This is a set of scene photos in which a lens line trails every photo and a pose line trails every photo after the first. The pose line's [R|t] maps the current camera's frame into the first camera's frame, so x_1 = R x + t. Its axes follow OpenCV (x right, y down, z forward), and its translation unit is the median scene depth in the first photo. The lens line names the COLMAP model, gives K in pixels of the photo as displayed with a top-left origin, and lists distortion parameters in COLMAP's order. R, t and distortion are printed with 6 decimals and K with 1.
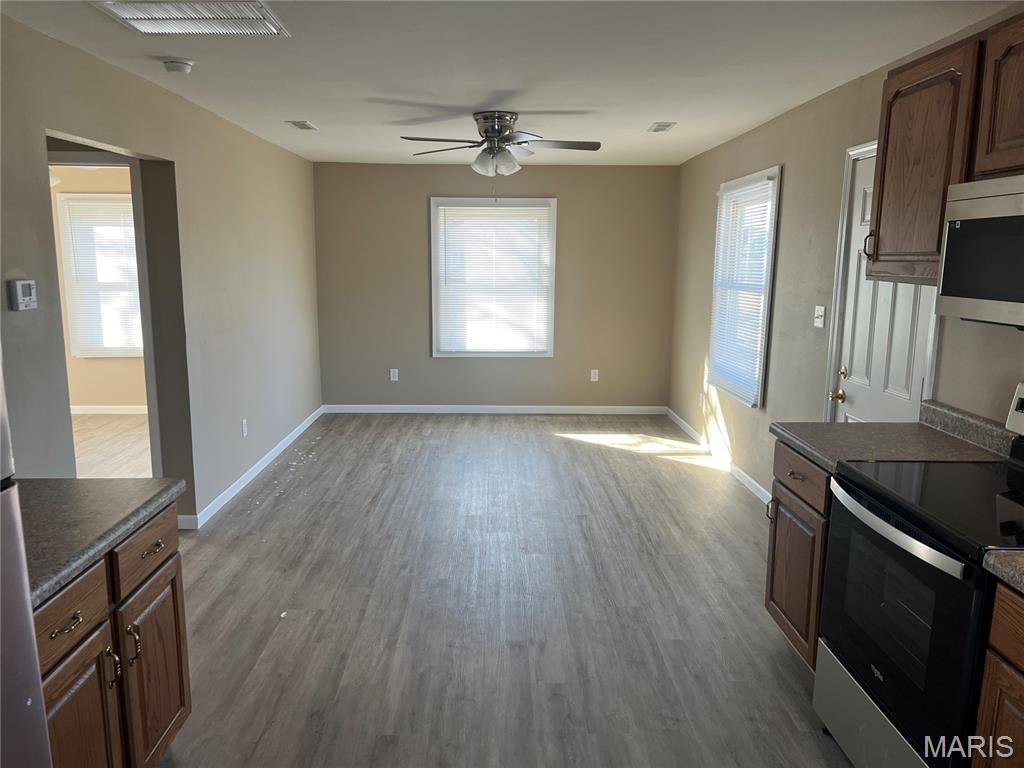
lens RADIAL K [[764.4, 0, 508.4], [0, 764.4, 391.5], [0, 0, 1]] dist [0.077584, -0.088512]
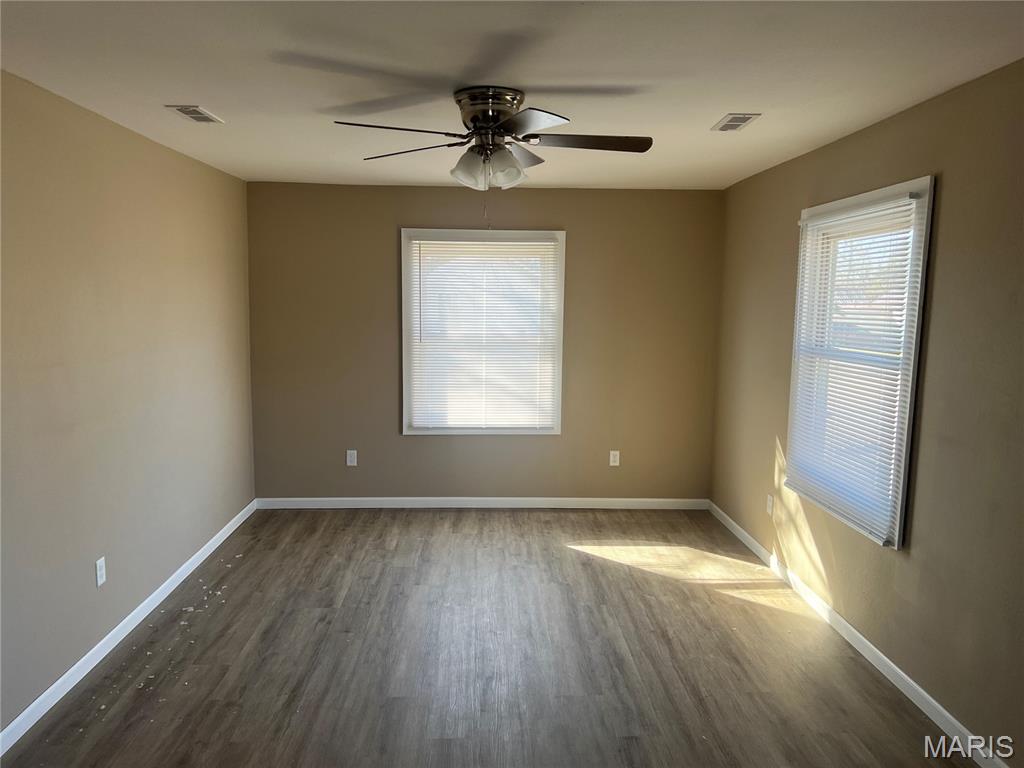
lens RADIAL K [[764.4, 0, 512.9], [0, 764.4, 387.9], [0, 0, 1]] dist [0.077584, -0.088512]
pose [[0.999735, 0.001544, 0.022953, -0.009032], [-0.000315, 0.998570, -0.053452, -0.065813], [-0.023002, 0.053431, 0.998307, 0.301002]]
